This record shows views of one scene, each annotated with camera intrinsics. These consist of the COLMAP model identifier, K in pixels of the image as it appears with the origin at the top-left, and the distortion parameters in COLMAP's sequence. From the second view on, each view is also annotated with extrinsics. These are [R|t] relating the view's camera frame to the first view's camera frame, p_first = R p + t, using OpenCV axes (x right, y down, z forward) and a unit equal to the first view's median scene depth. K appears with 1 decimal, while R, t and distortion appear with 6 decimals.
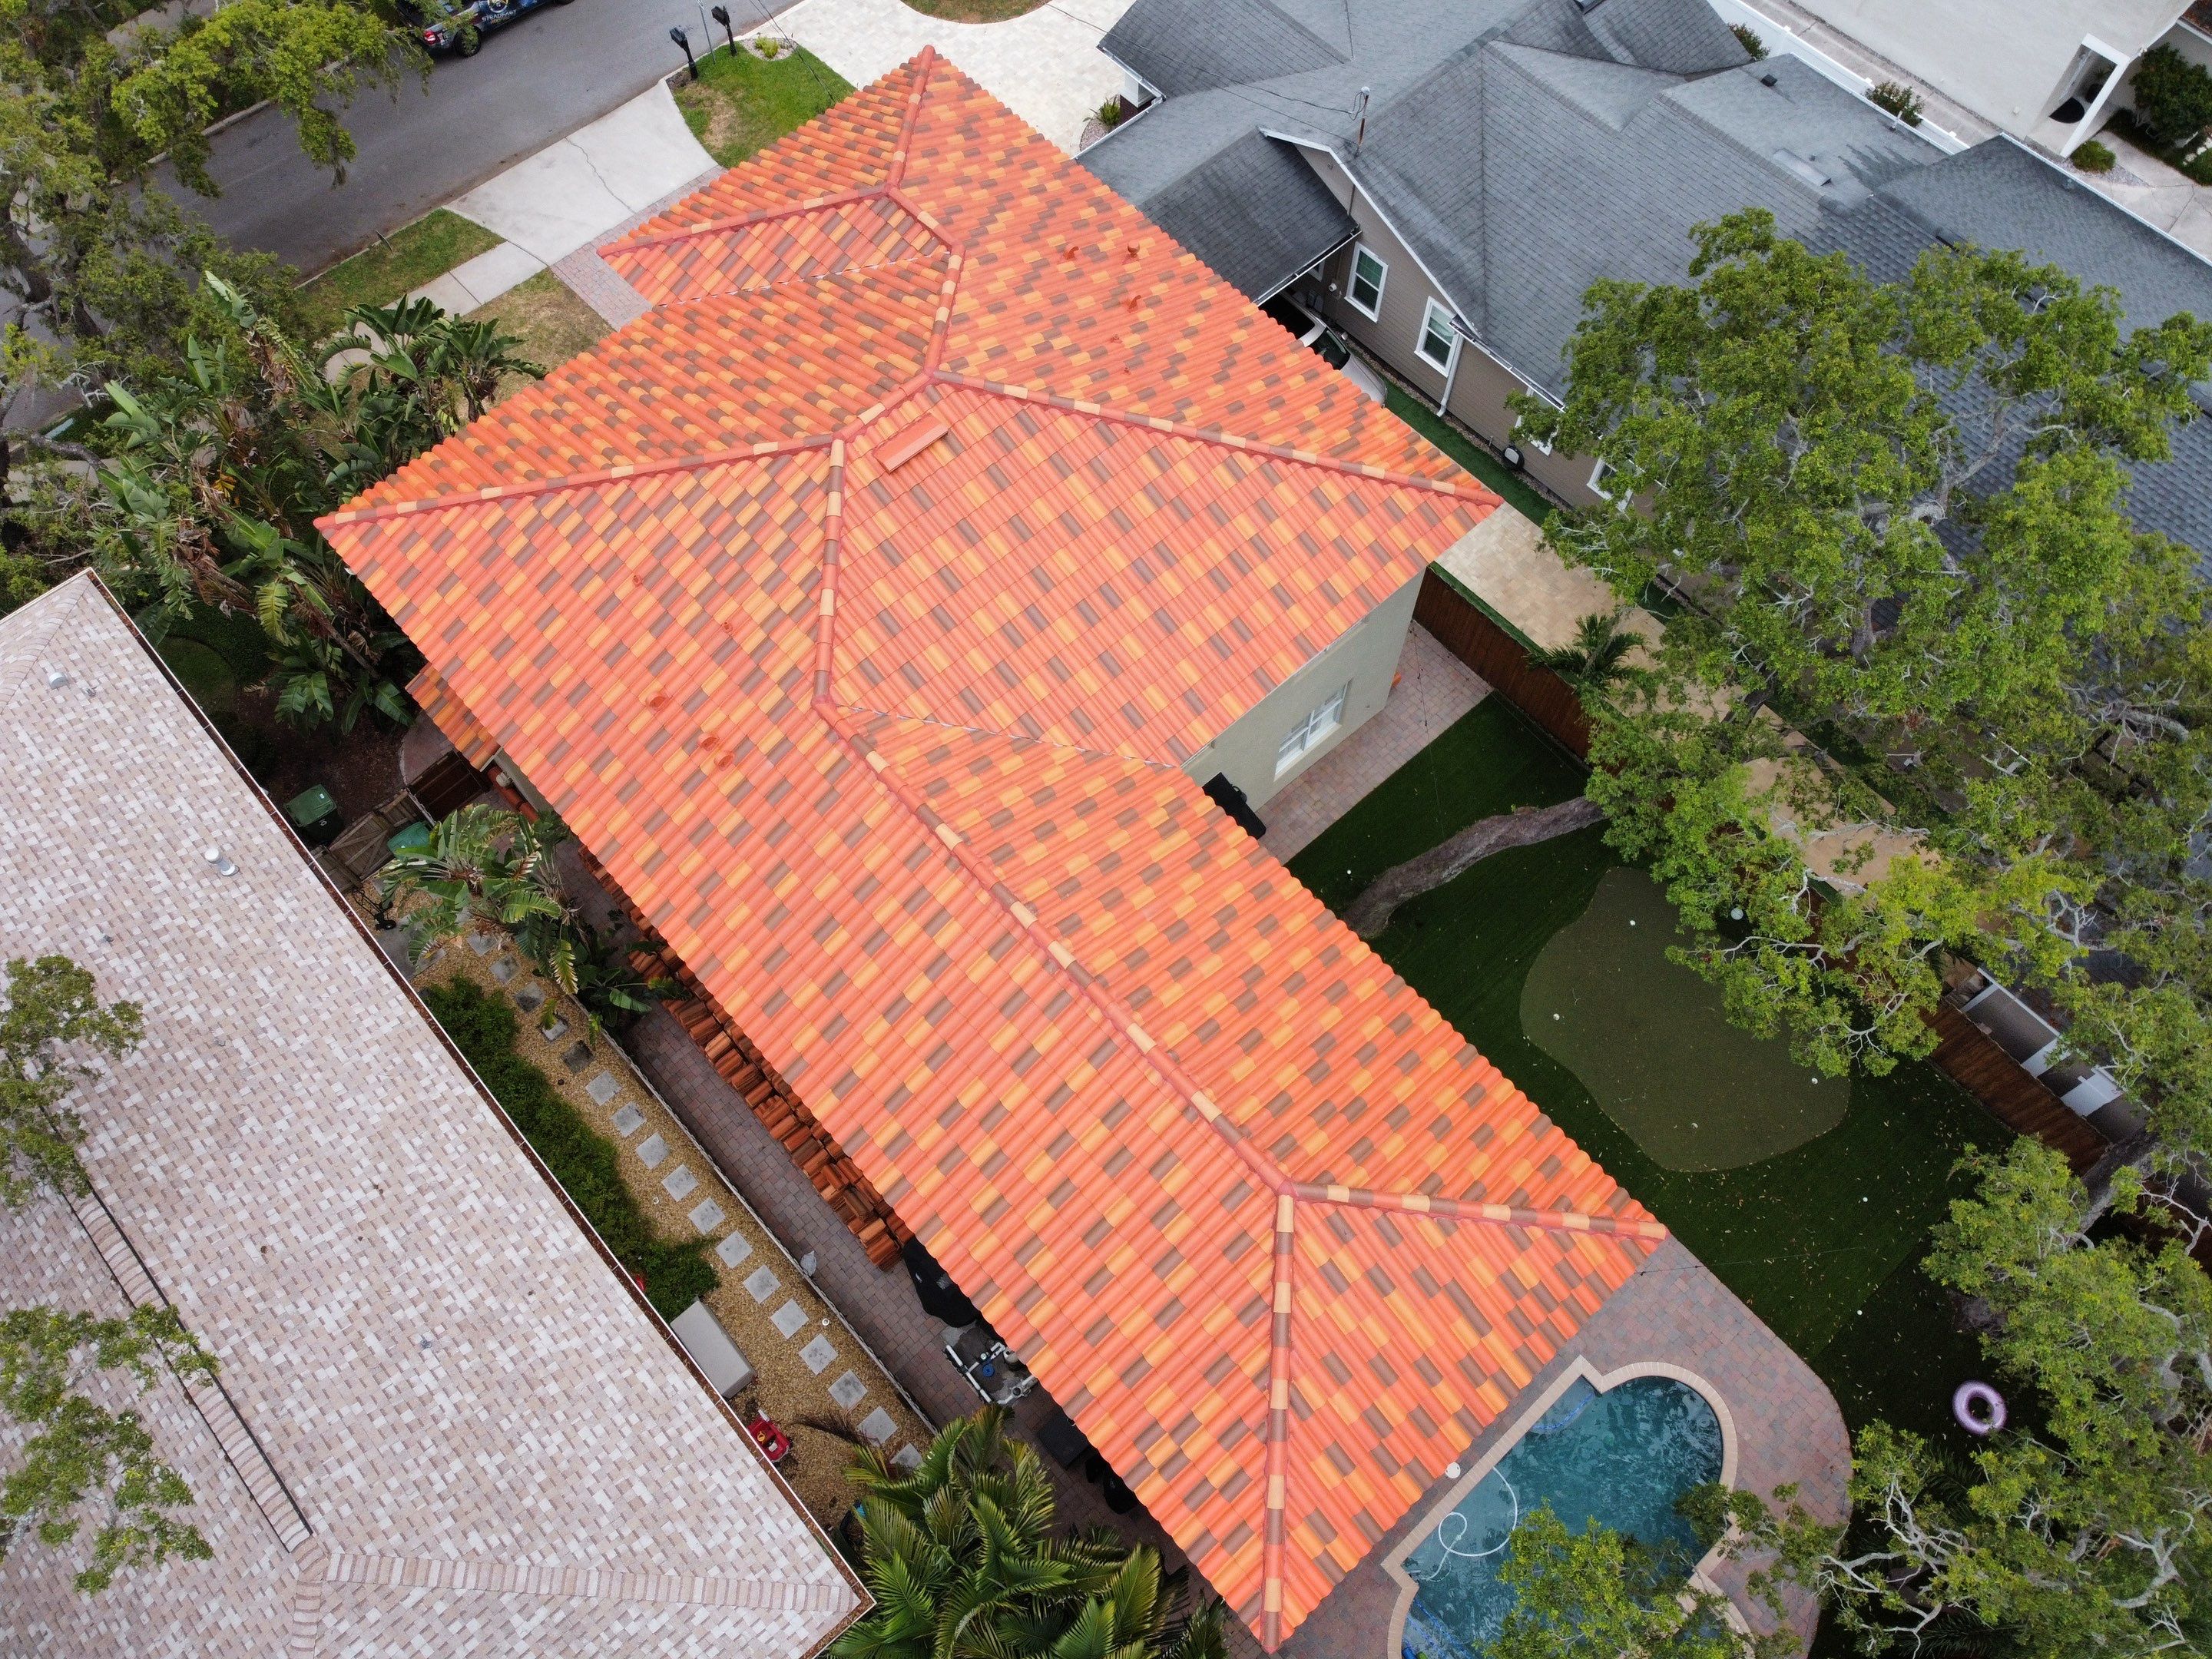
lens RADIAL K [[1666.2, 0, 1091.0], [0, 1666.2, 815.0], [0, 0, 1]] dist [0.008477, -0.011128]
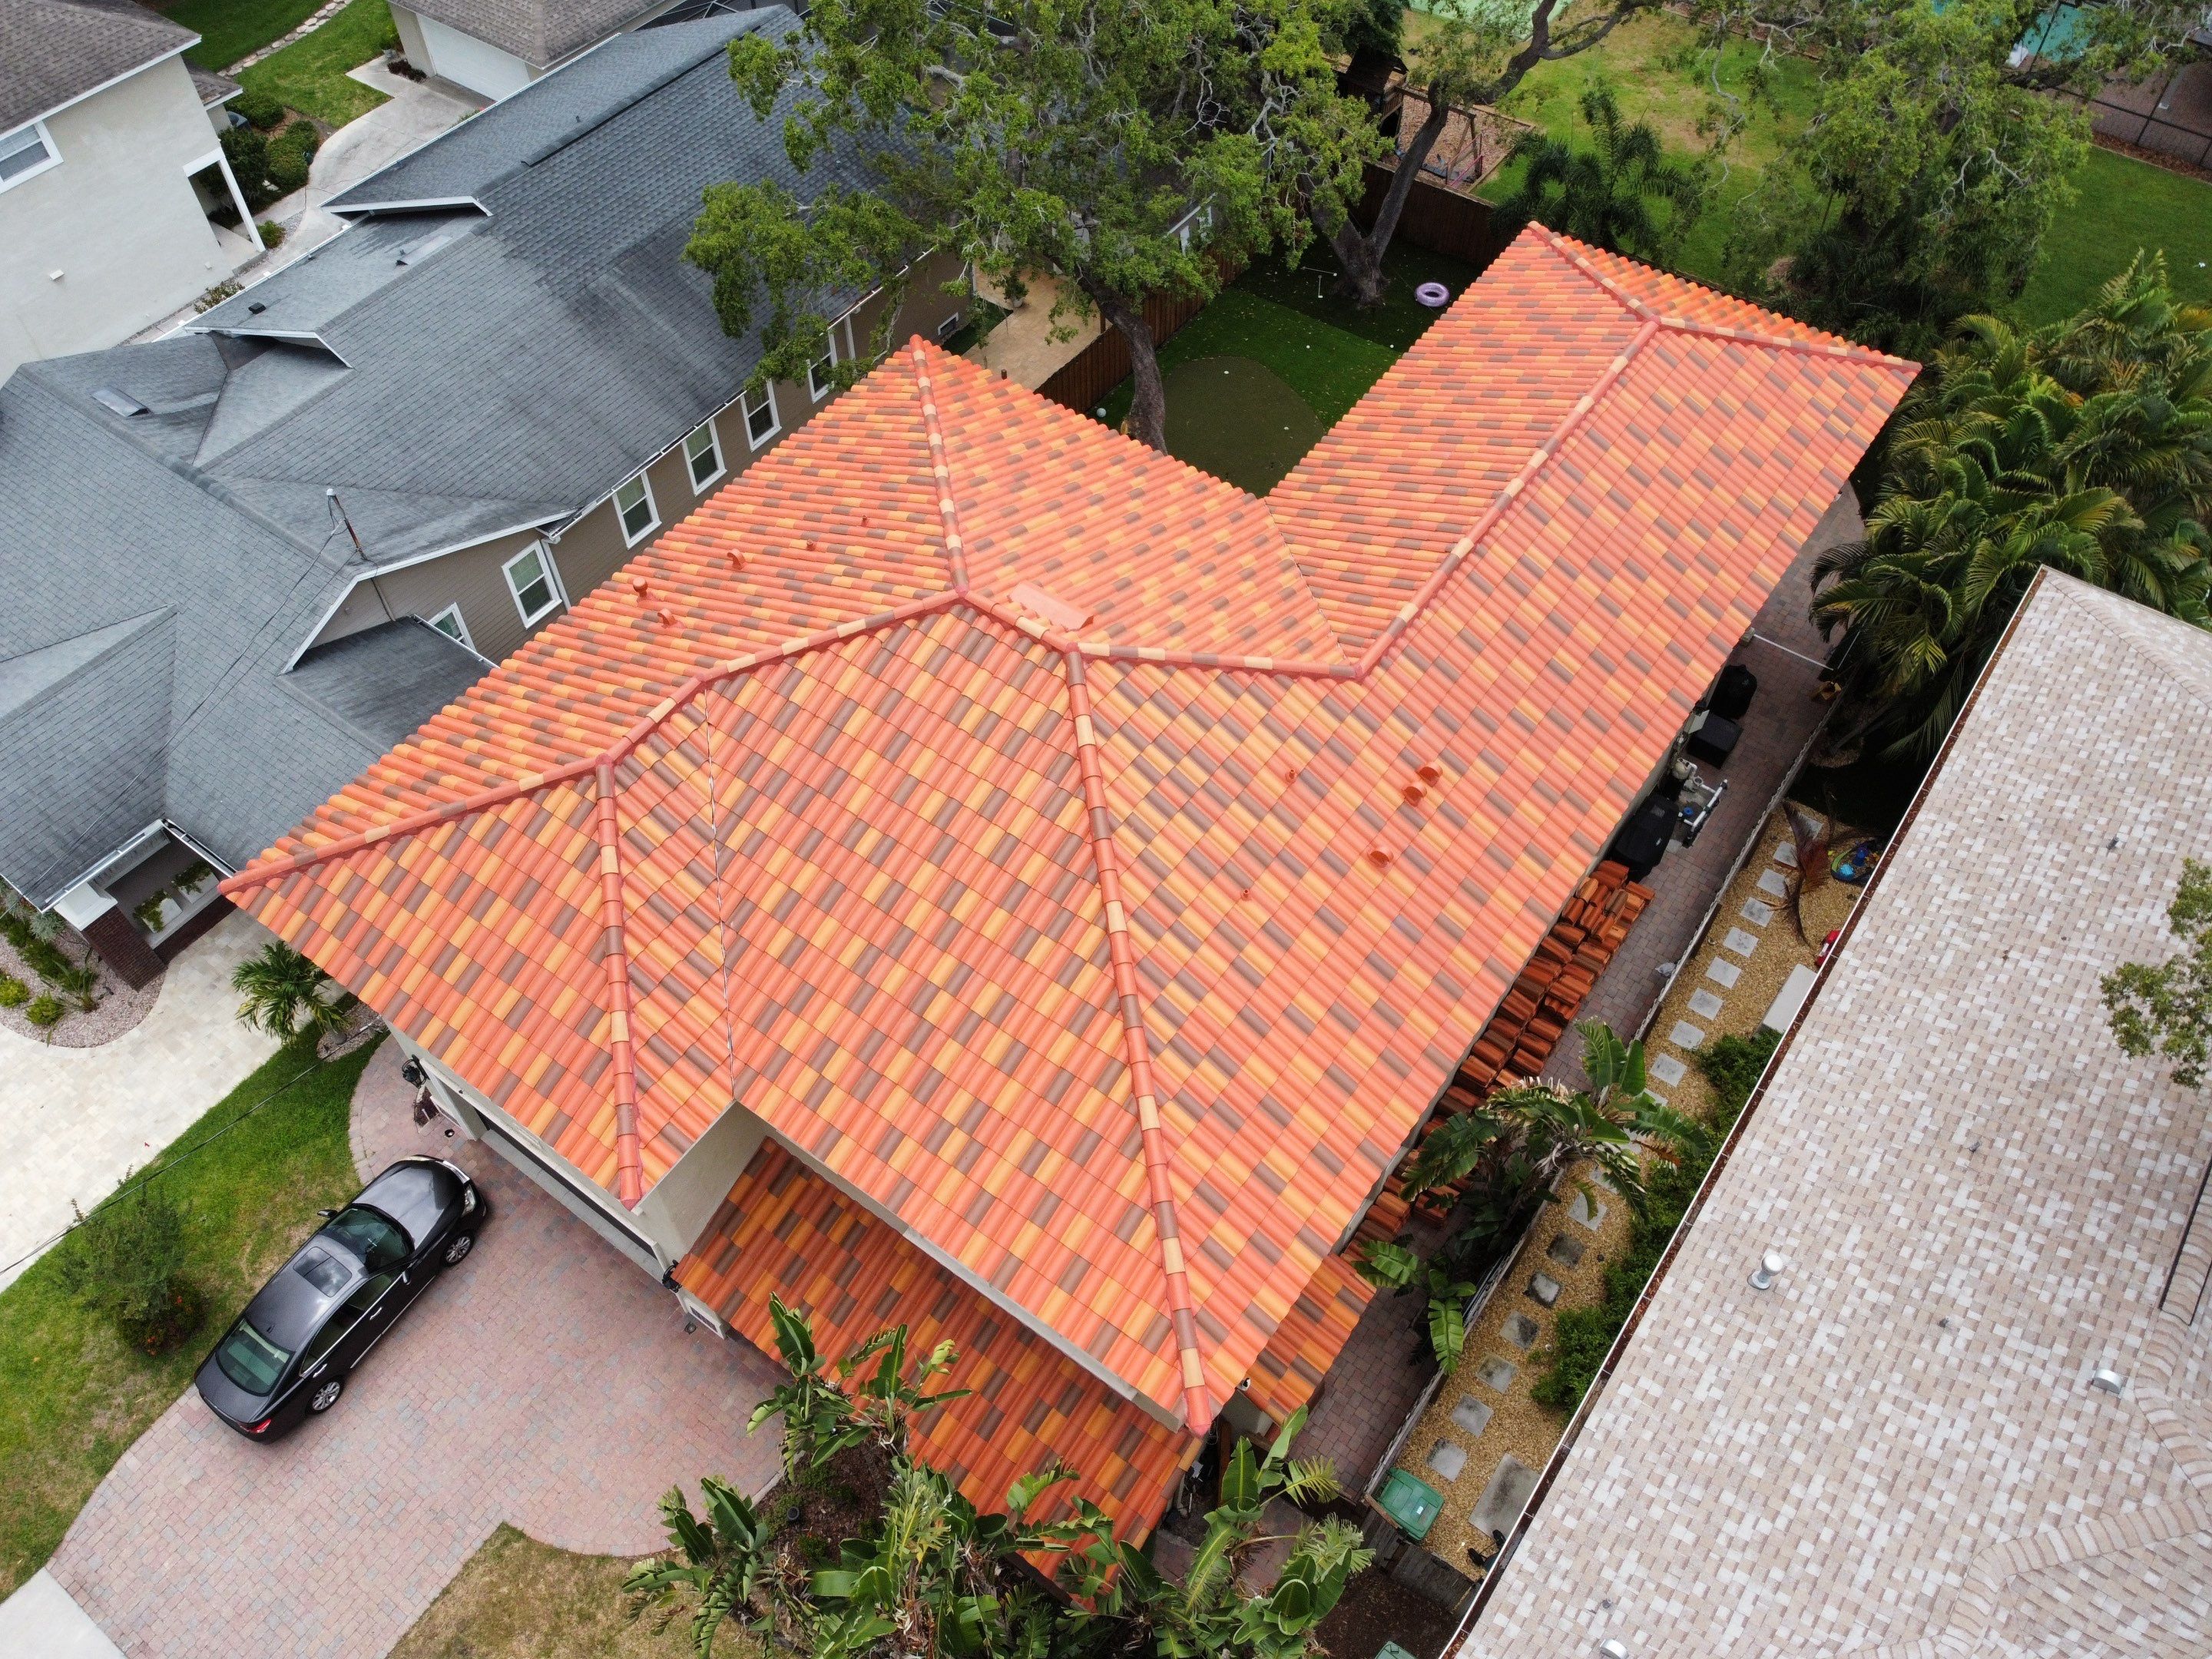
lens RADIAL K [[1666.2, 0, 1082.9], [0, 1666.2, 800.2], [0, 0, 1]] dist [0.008477, -0.011128]
pose [[-0.203493, -0.766012, 0.609767, -0.713685], [0.883424, 0.124835, 0.451640, -0.582061], [-0.422082, 0.630588, 0.651311, 0.470667]]
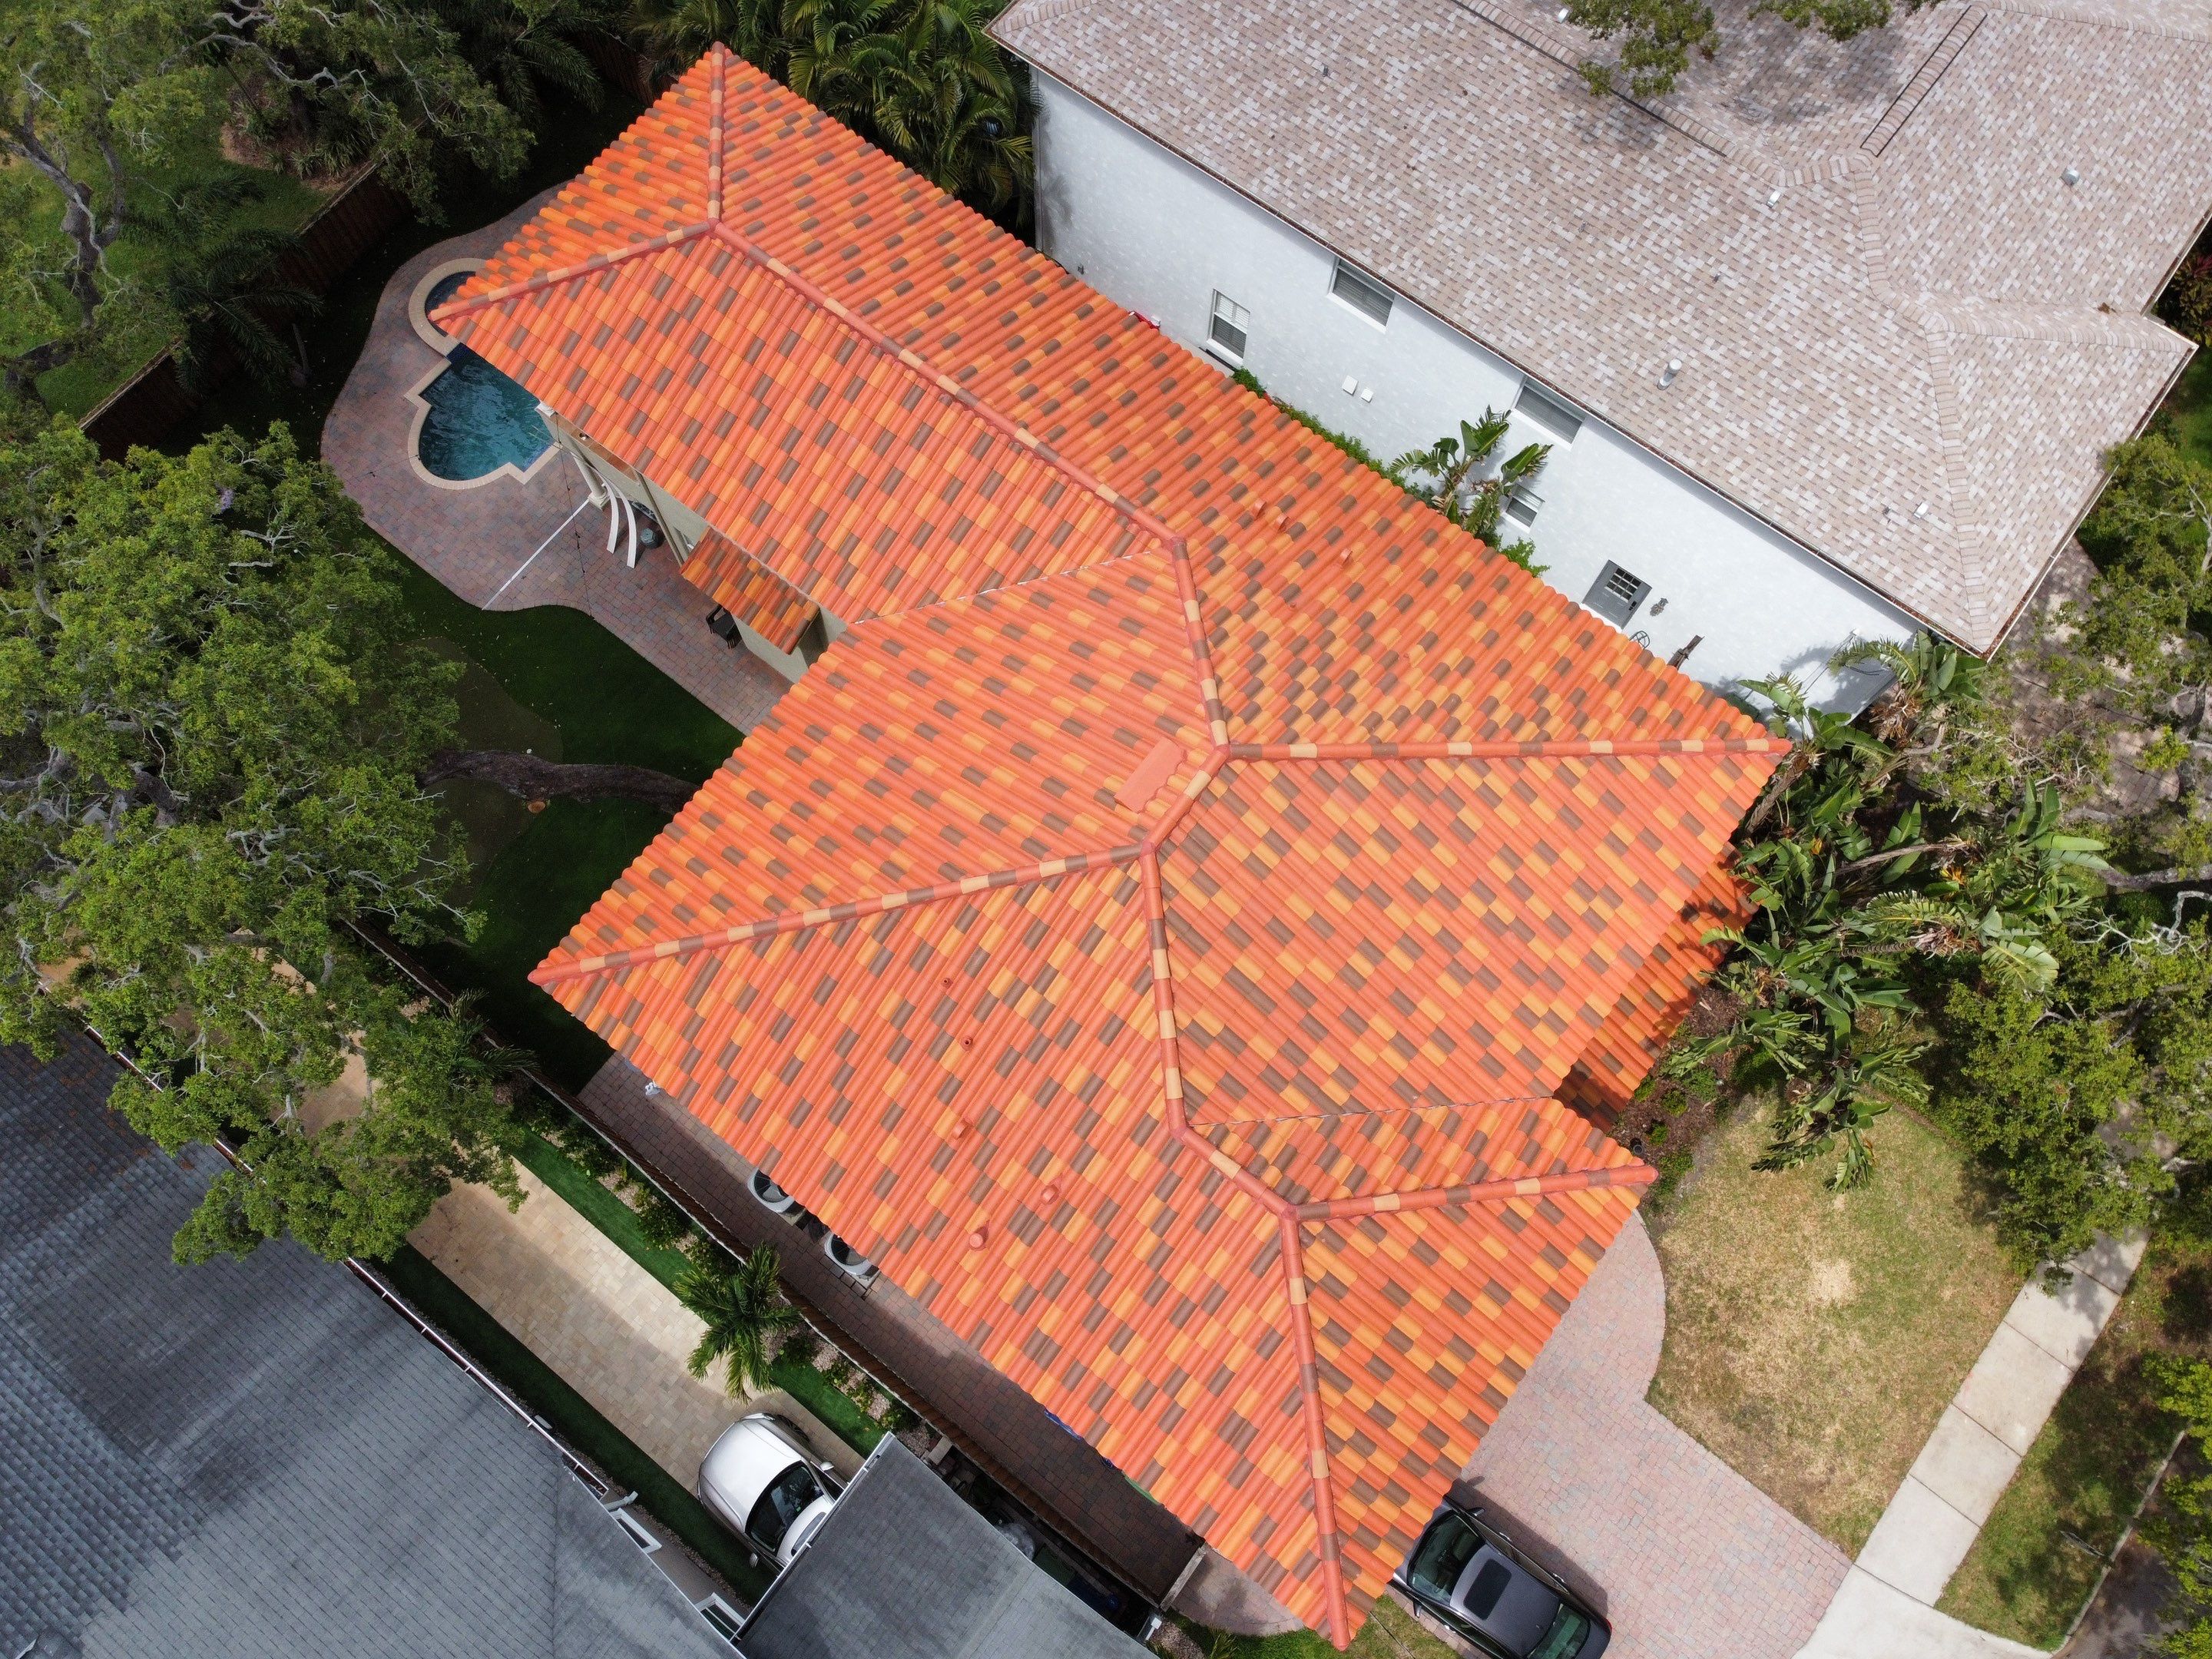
lens RADIAL K [[1666.2, 0, 1063.6], [0, 1666.2, 802.8], [0, 0, 1]] dist [0.008477, -0.011128]
pose [[-0.985008, 0.168907, -0.035067, -0.025298], [-0.143952, -0.692769, 0.706646, -0.861992], [0.095064, 0.701100, 0.706698, 0.343099]]
